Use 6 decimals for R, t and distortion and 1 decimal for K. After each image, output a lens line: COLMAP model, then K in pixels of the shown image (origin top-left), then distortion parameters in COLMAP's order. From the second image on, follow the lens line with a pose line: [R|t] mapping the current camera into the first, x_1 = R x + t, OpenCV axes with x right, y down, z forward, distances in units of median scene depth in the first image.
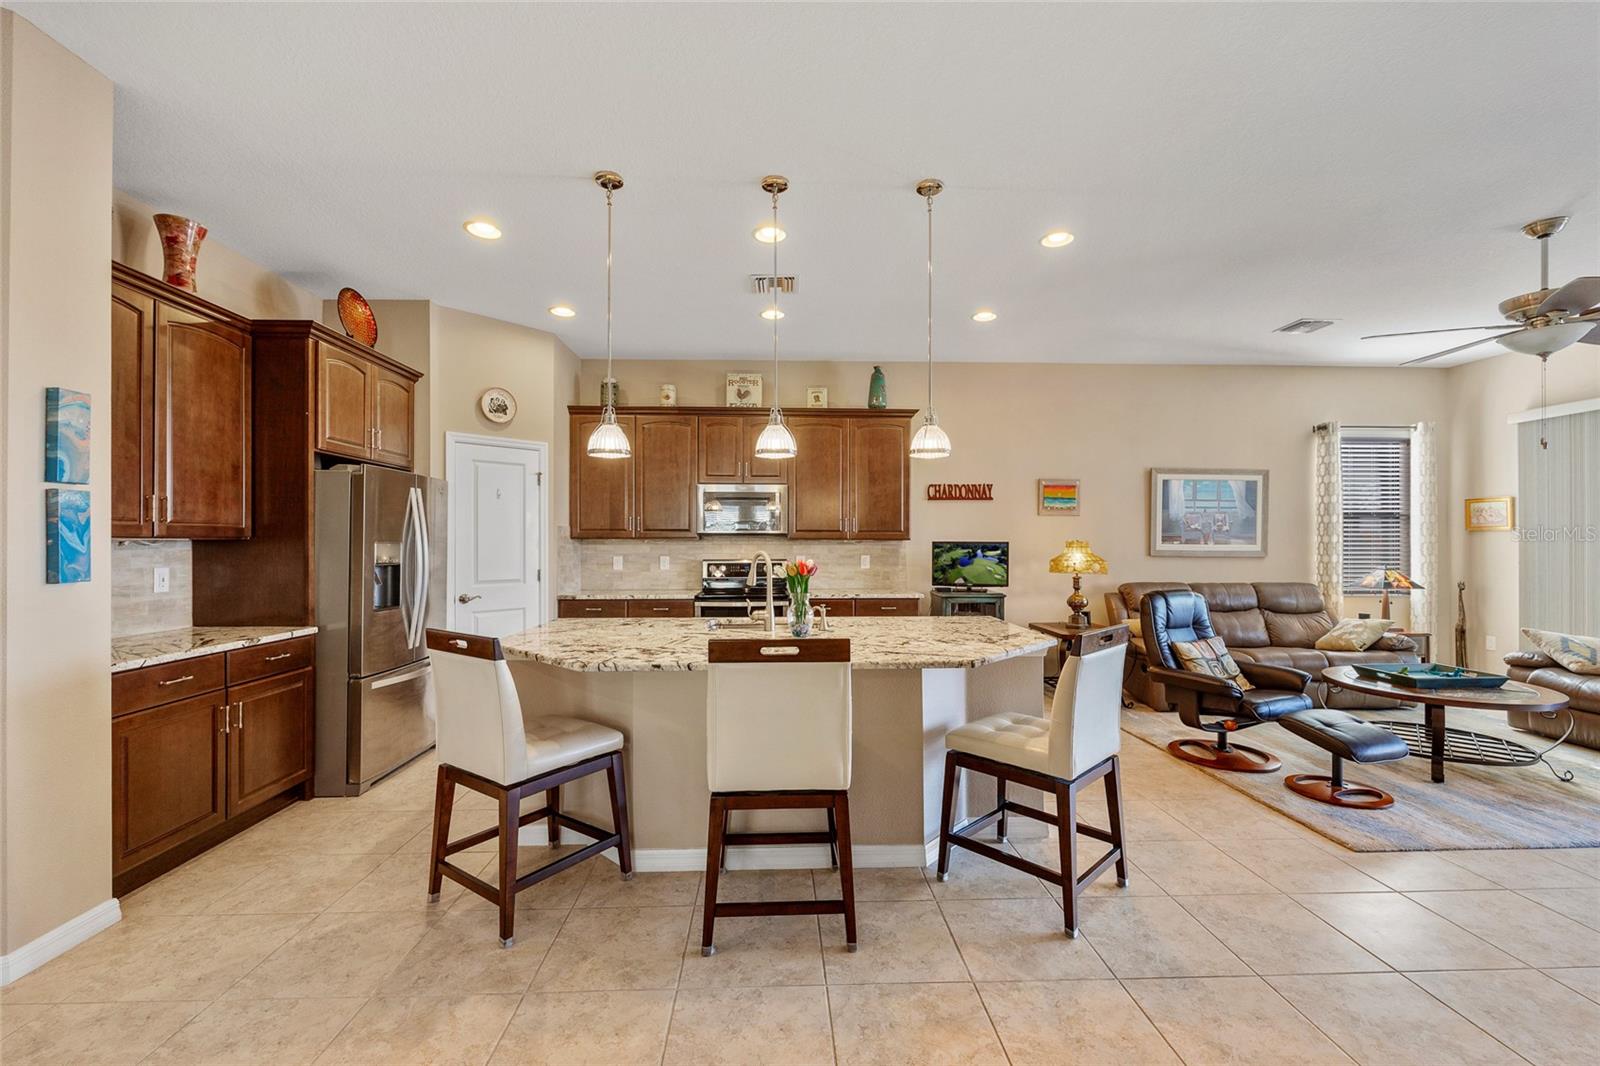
lens RADIAL K [[634.0, 0, 806.8], [0, 634.0, 540.9], [0, 0, 1]] dist [-0.000250, 0.000022]
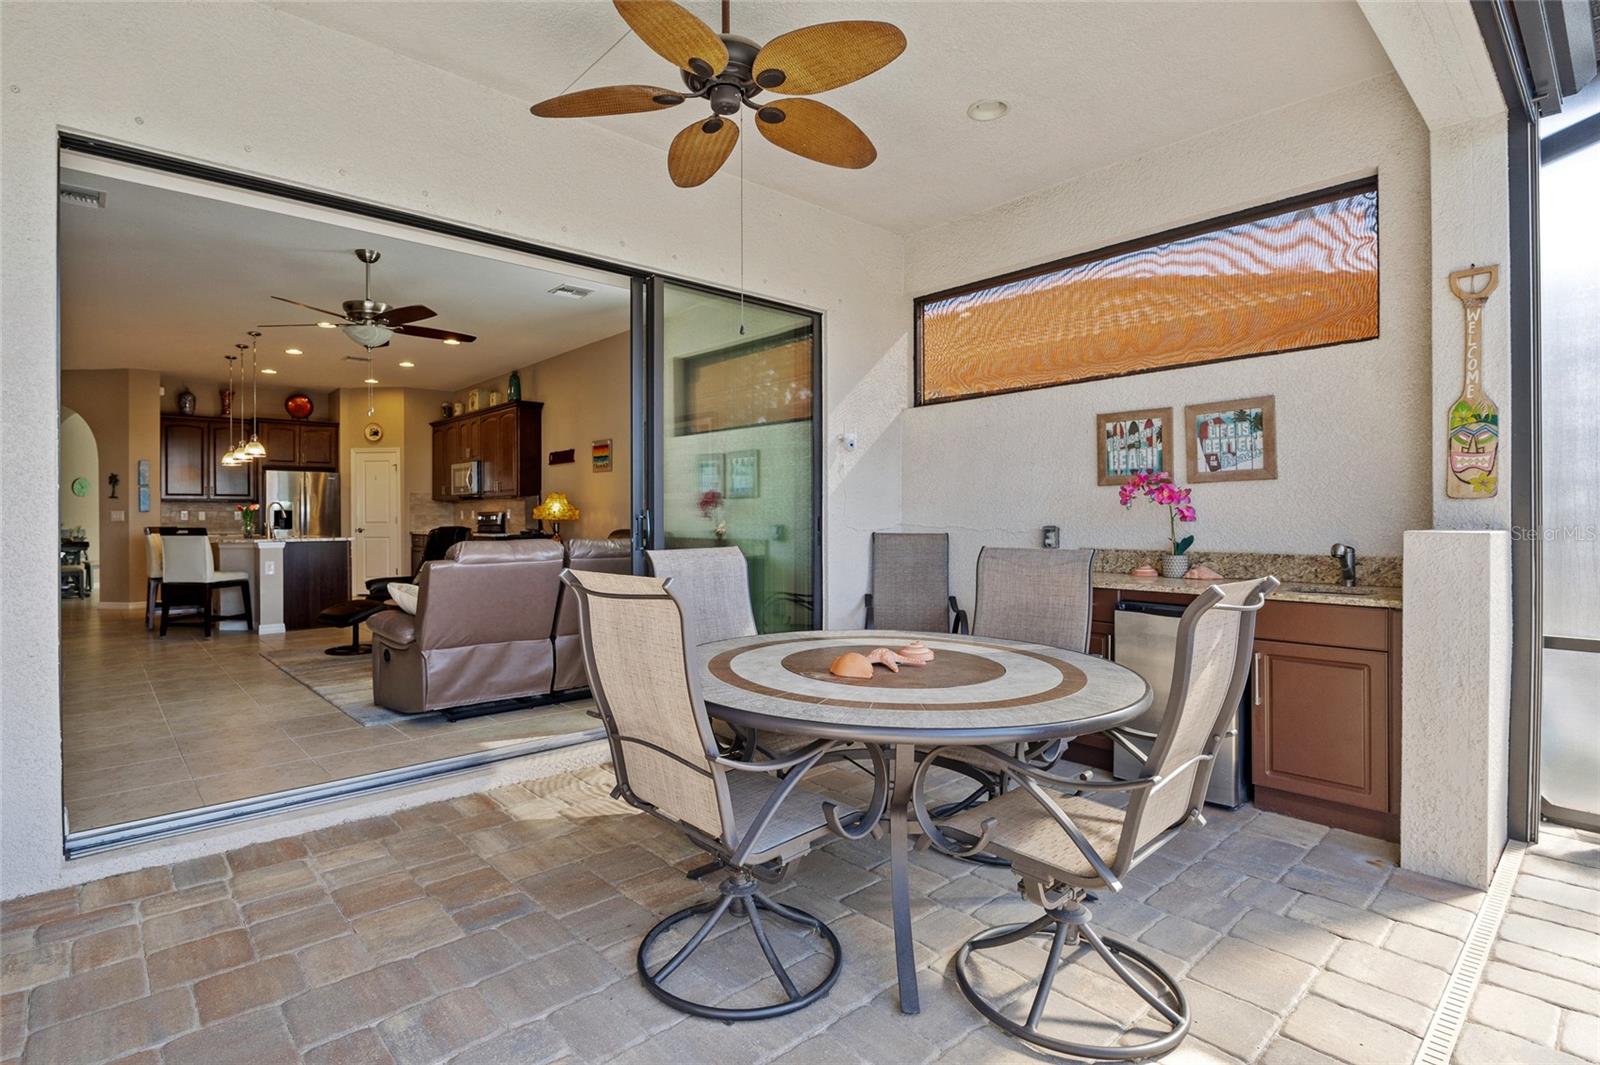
lens RADIAL K [[780.3, 0, 752.1], [0, 780.3, 518.0], [0, 0, 1]] dist [-0.000090, -0.000121]
pose [[0.620321, -0.002774, -0.784343, 1.780929], [0.006287, 0.999979, 0.001435, 0.046190], [0.784323, -0.005822, 0.620325, 0.355436]]
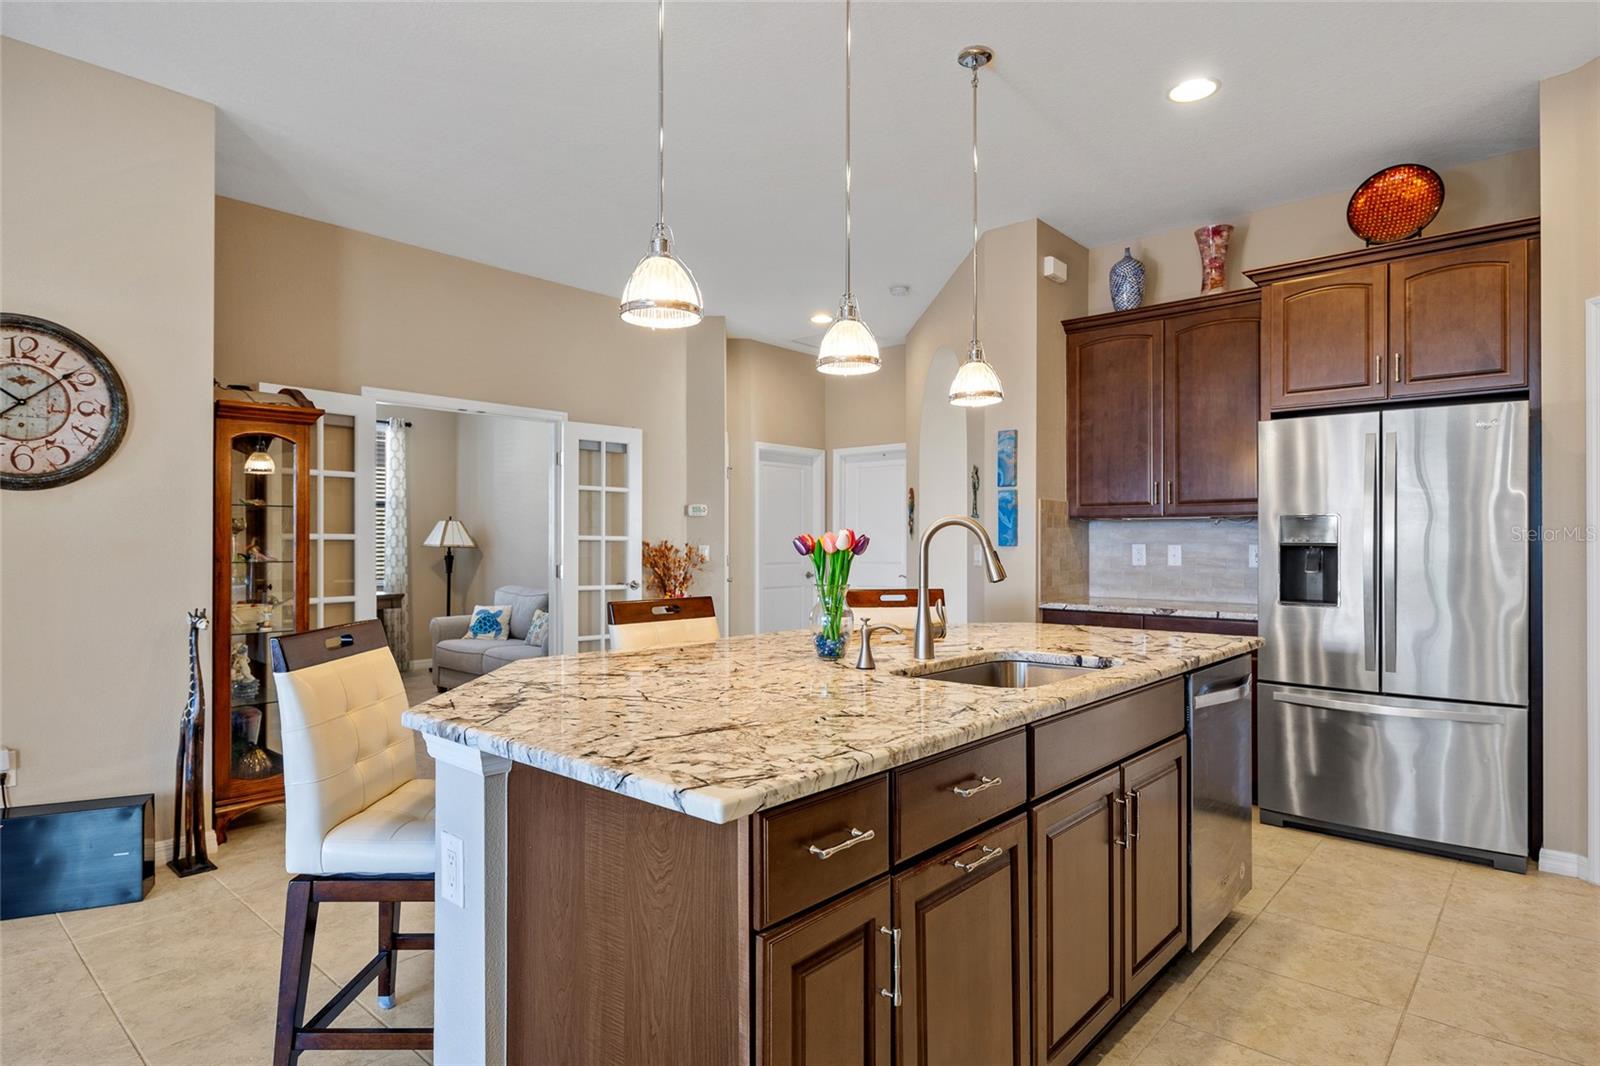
lens RADIAL K [[869.4, 0, 798.9], [0, 869.4, 538.1], [0, 0, 1]] dist [-0.001634, -0.000417]
pose [[-0.695076, -0.004447, -0.718922, 0.319039], [0.000096, 0.999980, -0.006279, 0.023010], [0.718936, -0.004433, -0.695062, 0.818963]]
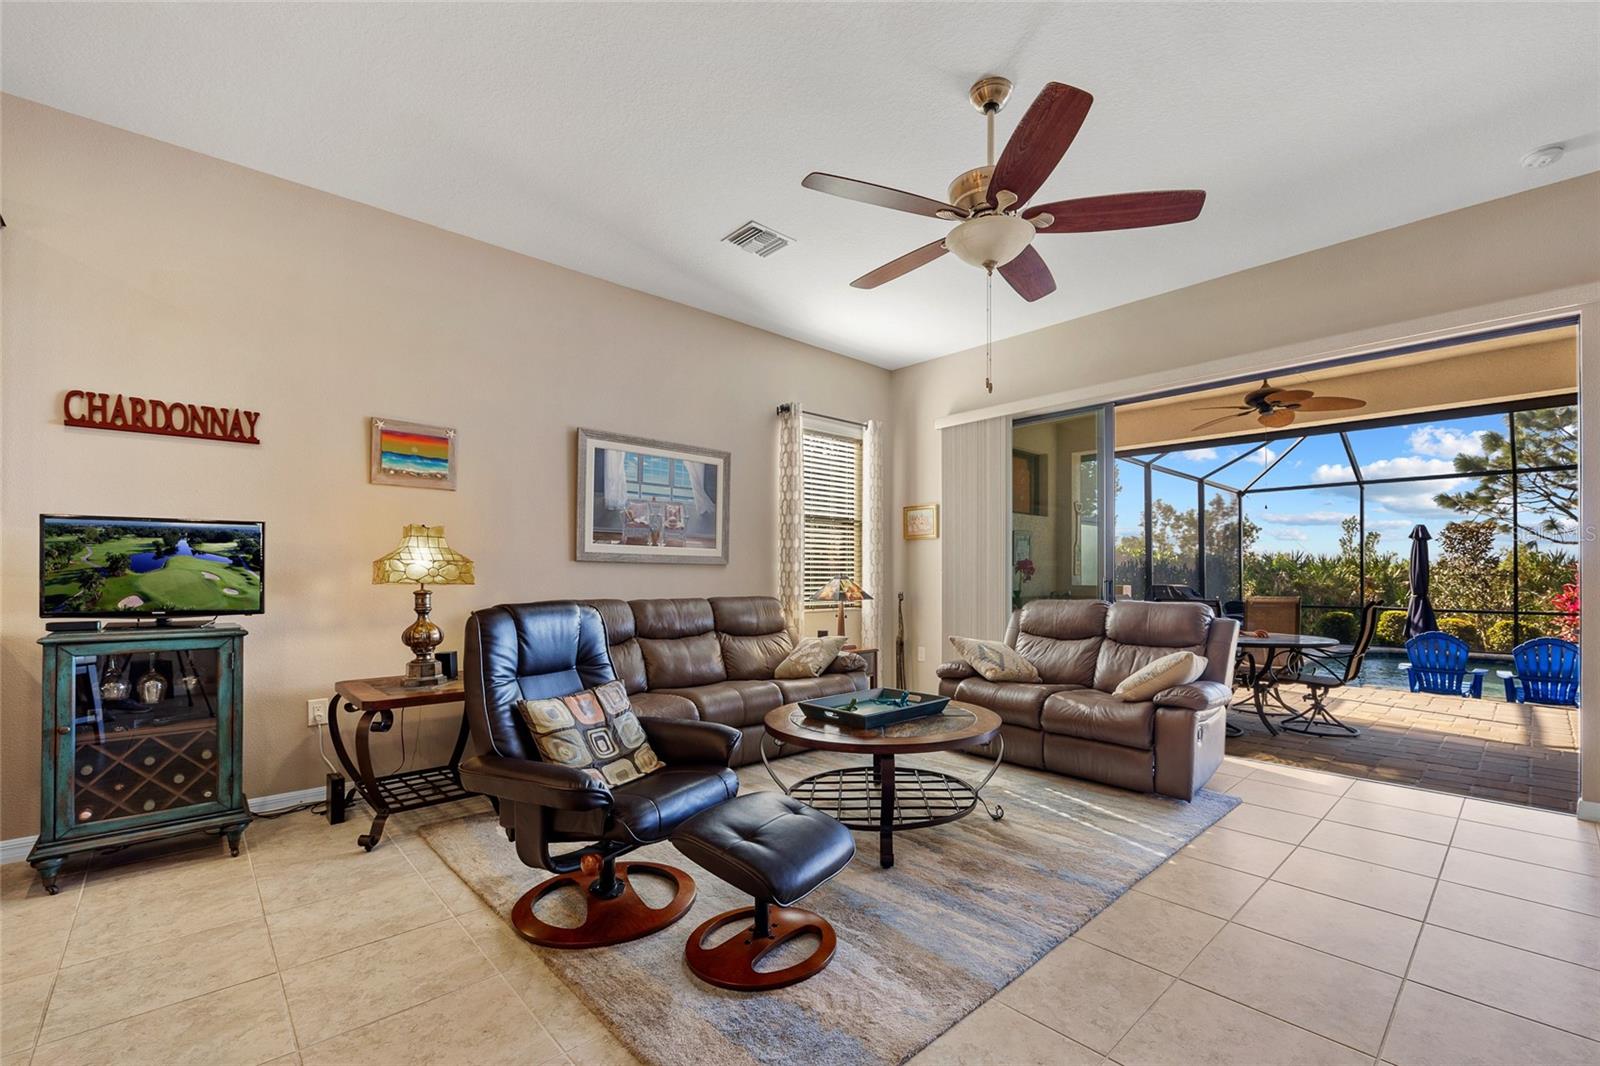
lens RADIAL K [[675.5, 0, 844.4], [0, 675.5, 575.3], [0, 0, 1]] dist [-0.002511, -0.000014]
pose [[0.744587, 0.002300, 0.667521, 0.298581], [-0.002410, 0.999997, -0.000758, 0.041483], [-0.667521, -0.001044, 0.744590, 0.307771]]
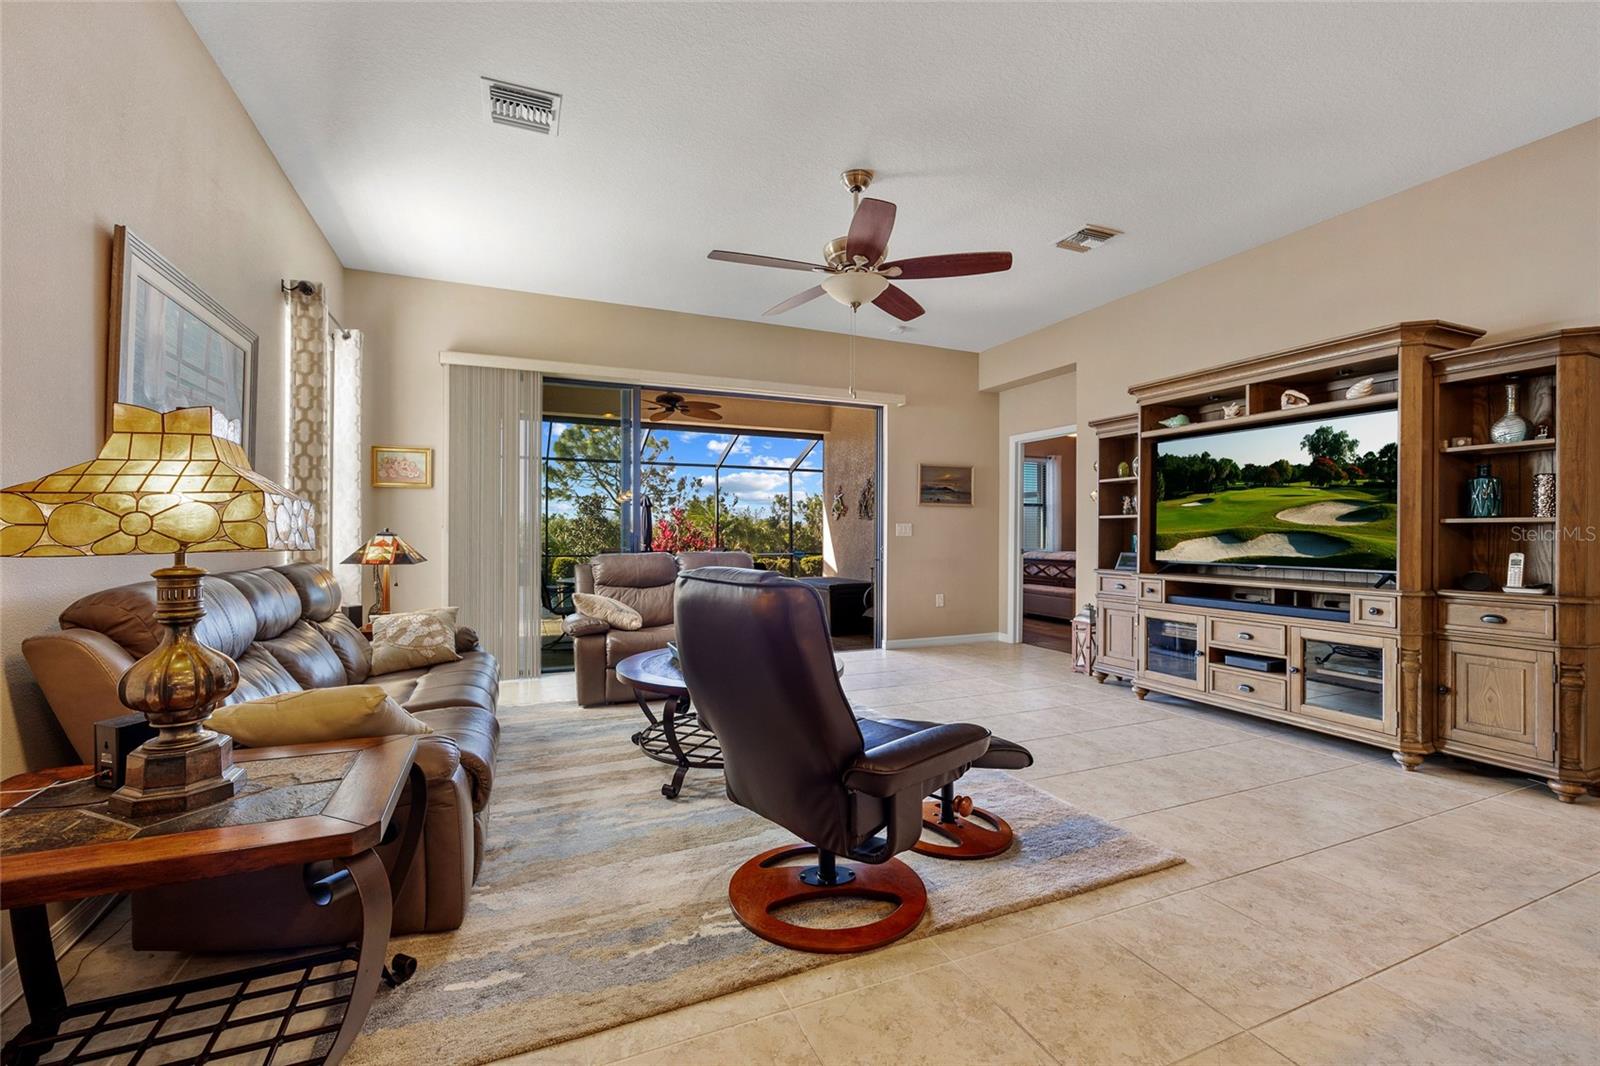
lens RADIAL K [[643.9, 0, 779.2], [0, 643.9, 535.1], [0, 0, 1]] dist [-0.000871, 0.000049]
pose [[-0.345420, -0.006091, 0.938428, 0.139615], [-0.003462, 0.999980, 0.005216, 0.039790], [-0.938442, -0.001448, -0.345434, 0.859924]]
